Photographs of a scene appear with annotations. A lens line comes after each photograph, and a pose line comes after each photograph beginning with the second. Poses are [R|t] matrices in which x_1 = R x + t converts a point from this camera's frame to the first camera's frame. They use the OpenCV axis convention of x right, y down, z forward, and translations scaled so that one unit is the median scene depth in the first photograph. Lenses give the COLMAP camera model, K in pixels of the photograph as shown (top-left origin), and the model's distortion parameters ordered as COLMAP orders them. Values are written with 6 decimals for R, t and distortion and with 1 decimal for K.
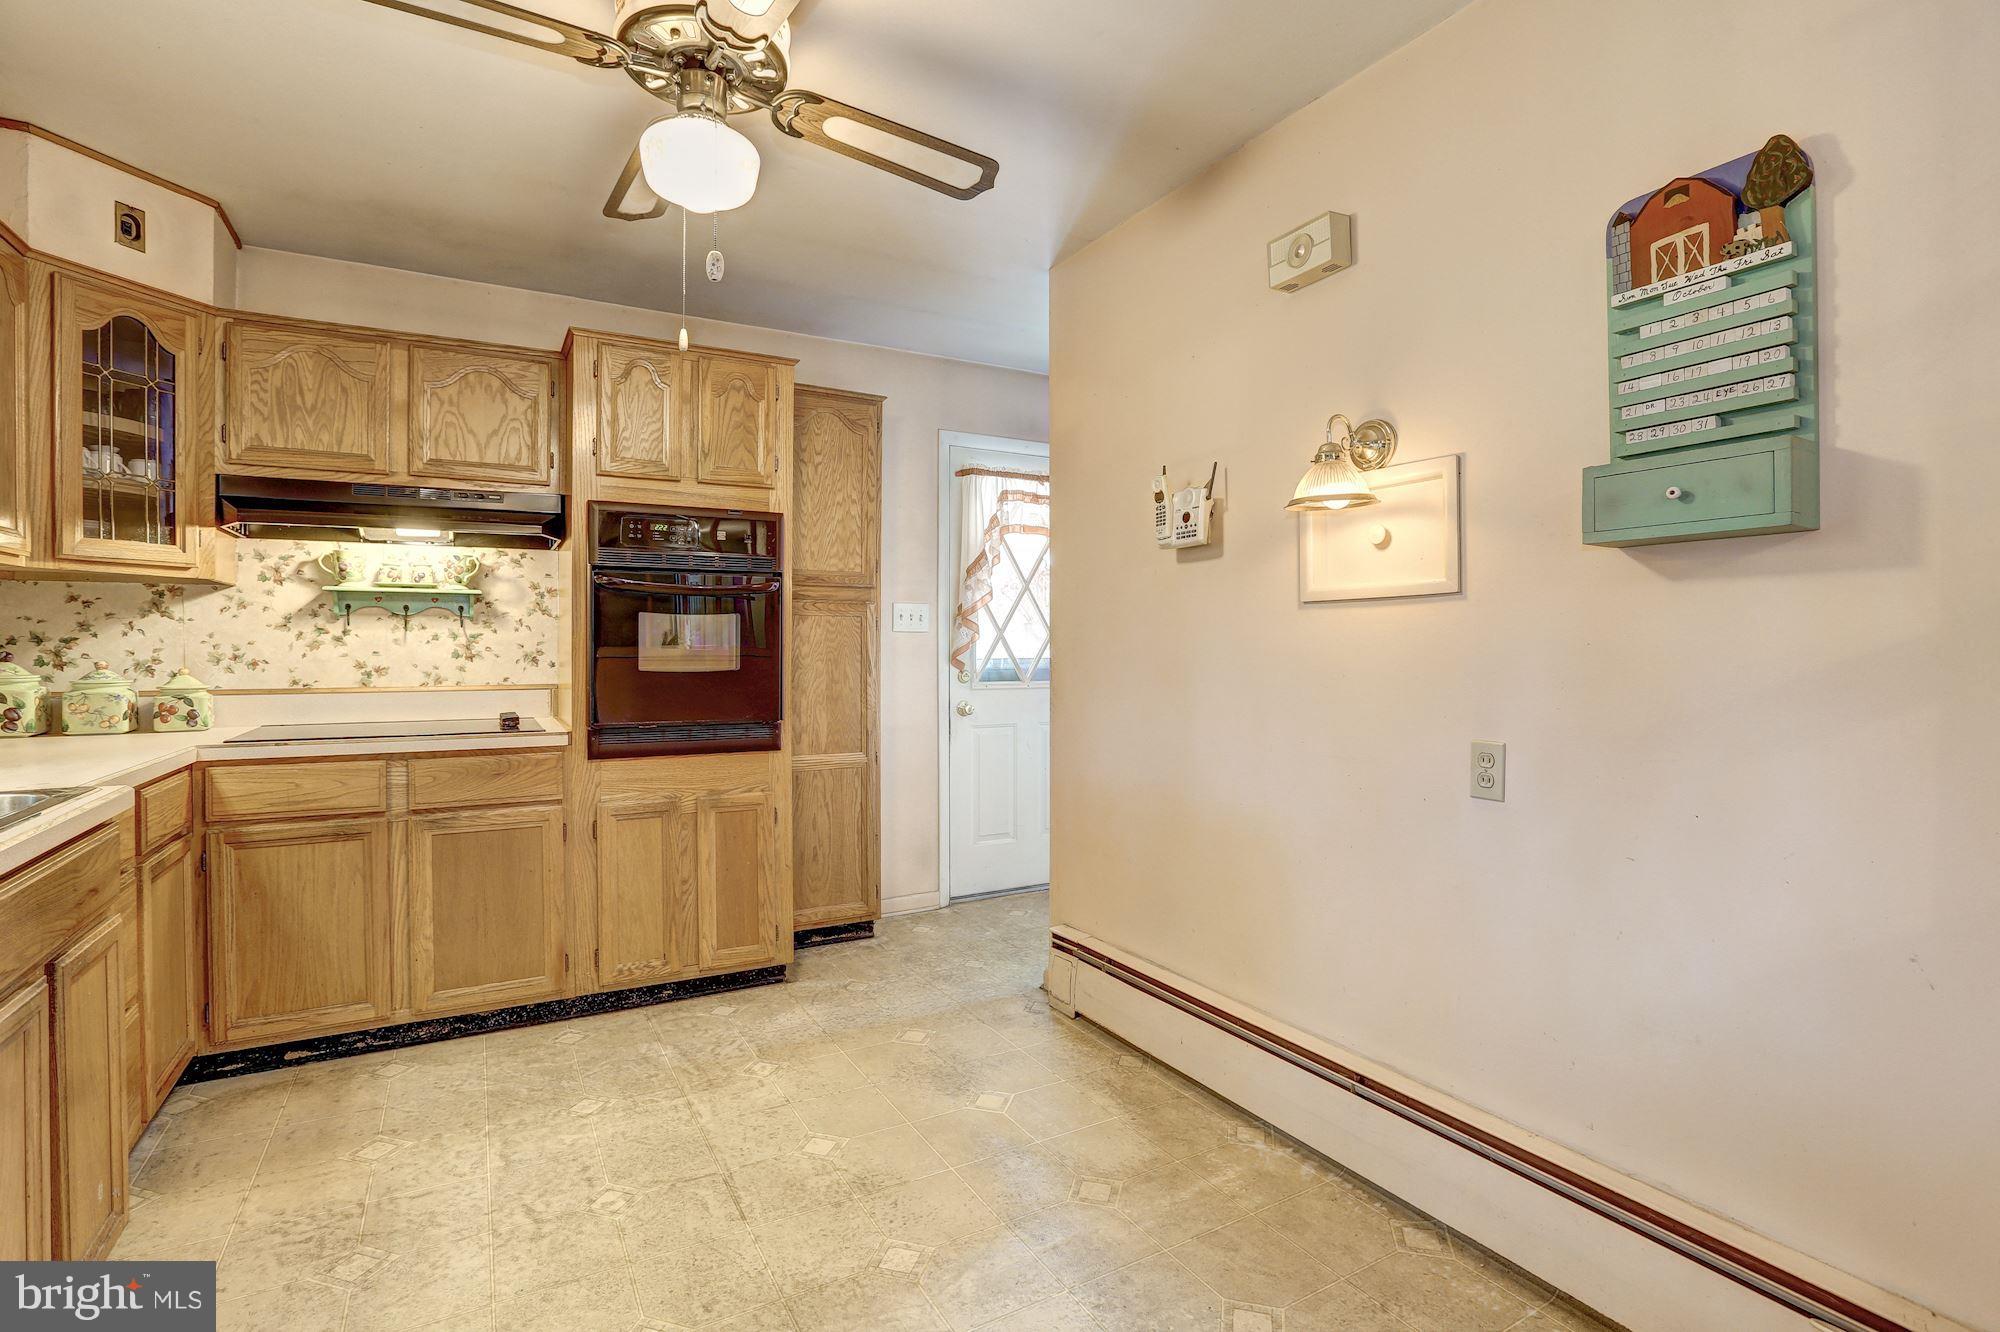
lens RADIAL K [[921.3, 0, 988.0], [0, 921.3, 654.4], [0, 0, 1]] dist [-0.060518, 0.026355]
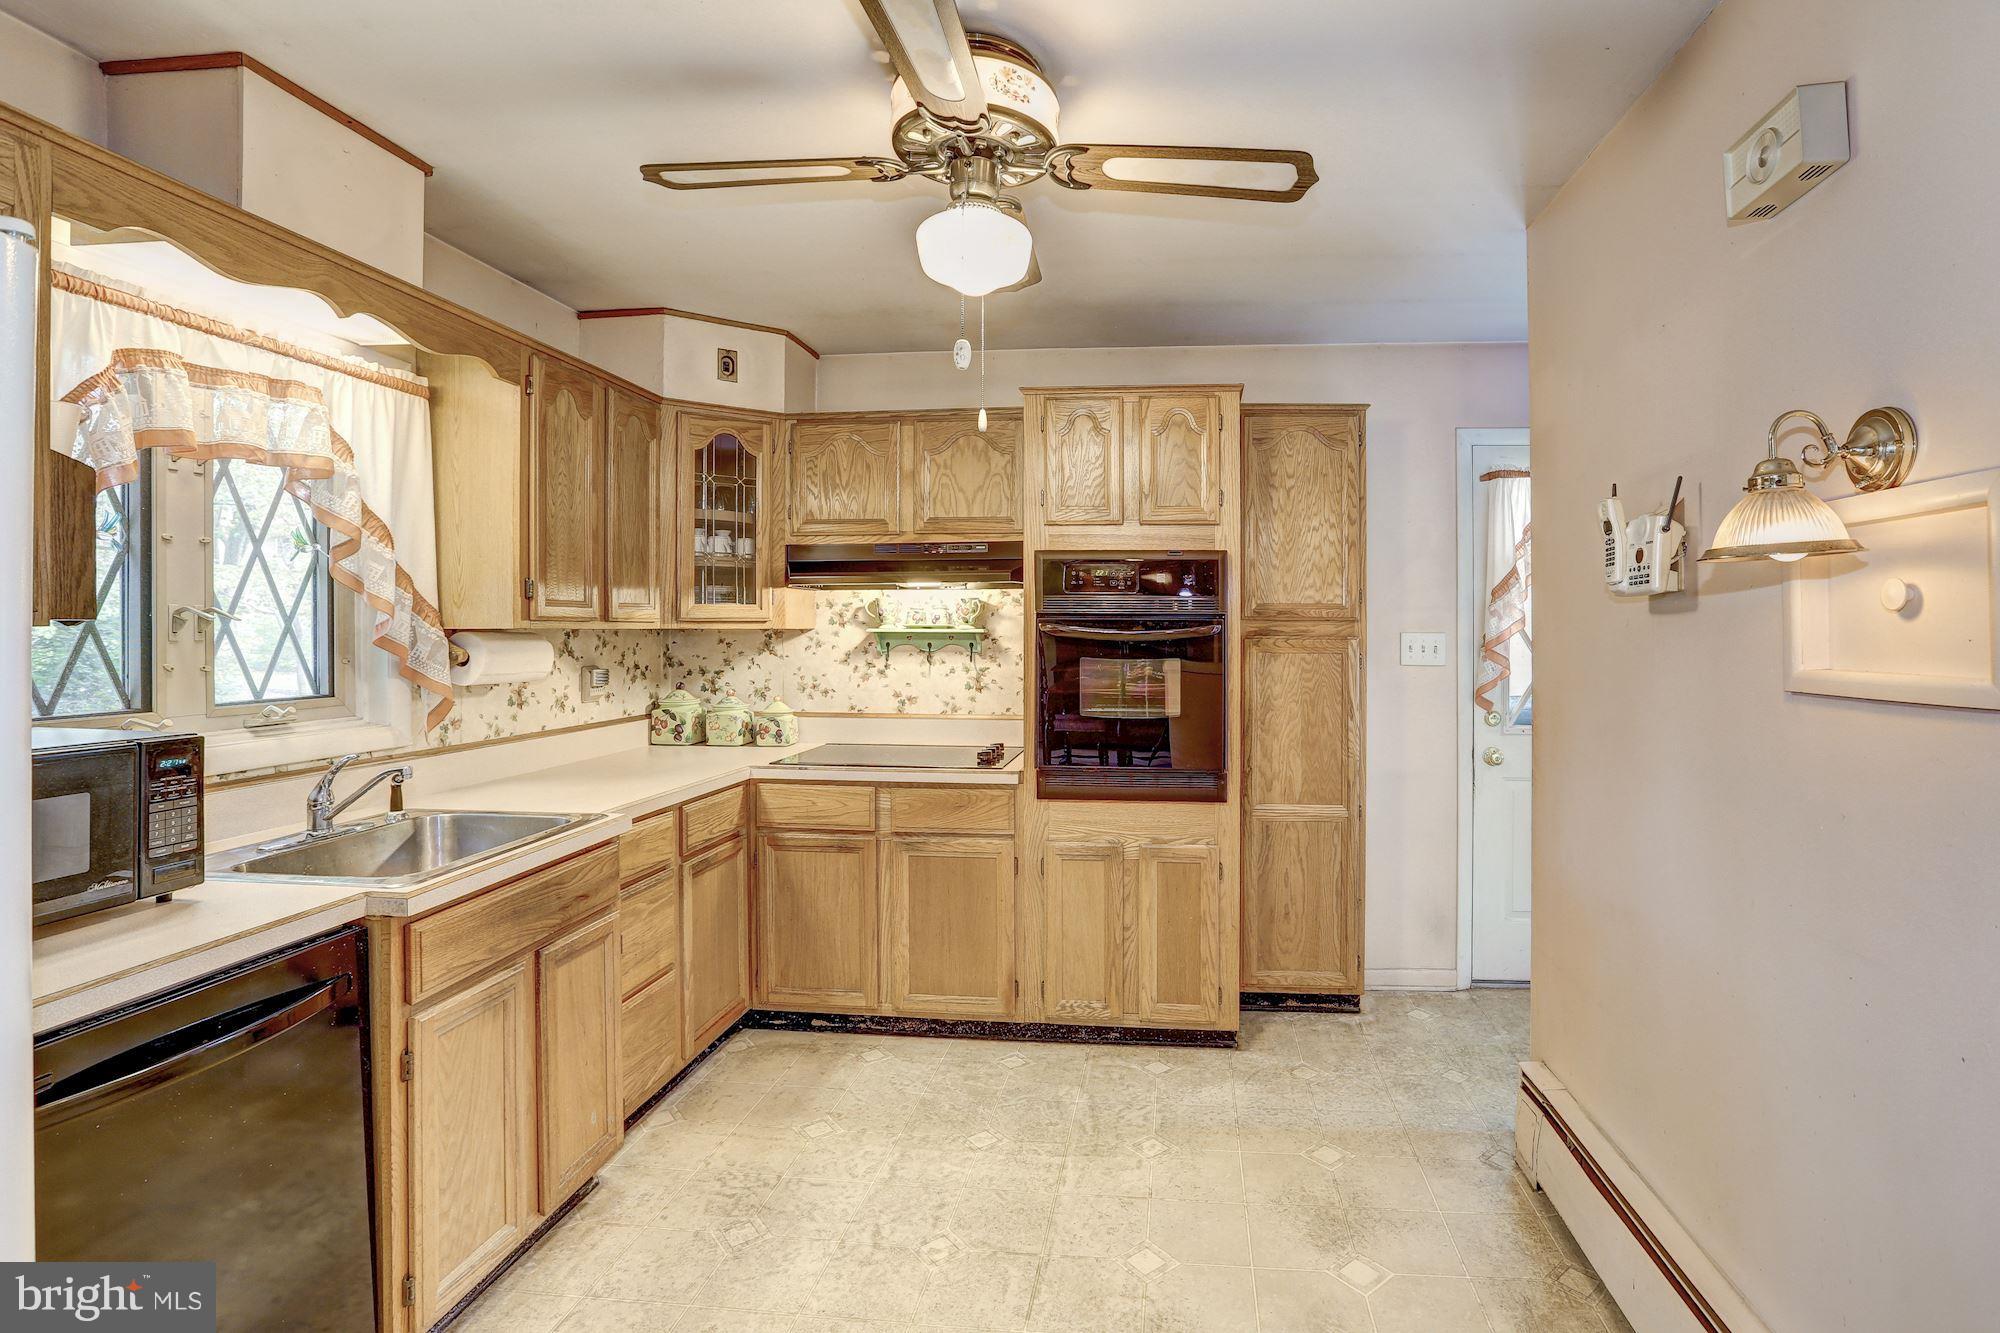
lens RADIAL K [[953.1, 0, 1110.9], [0, 953.1, 623.4], [0, 0, 1]] dist [-0.063106, 0.026078]
pose [[0.831292, -0.001896, -0.555832, 0.241643], [-0.006415, 0.999895, -0.013004, -0.073028], [0.555798, 0.014375, 0.831193, 0.141189]]
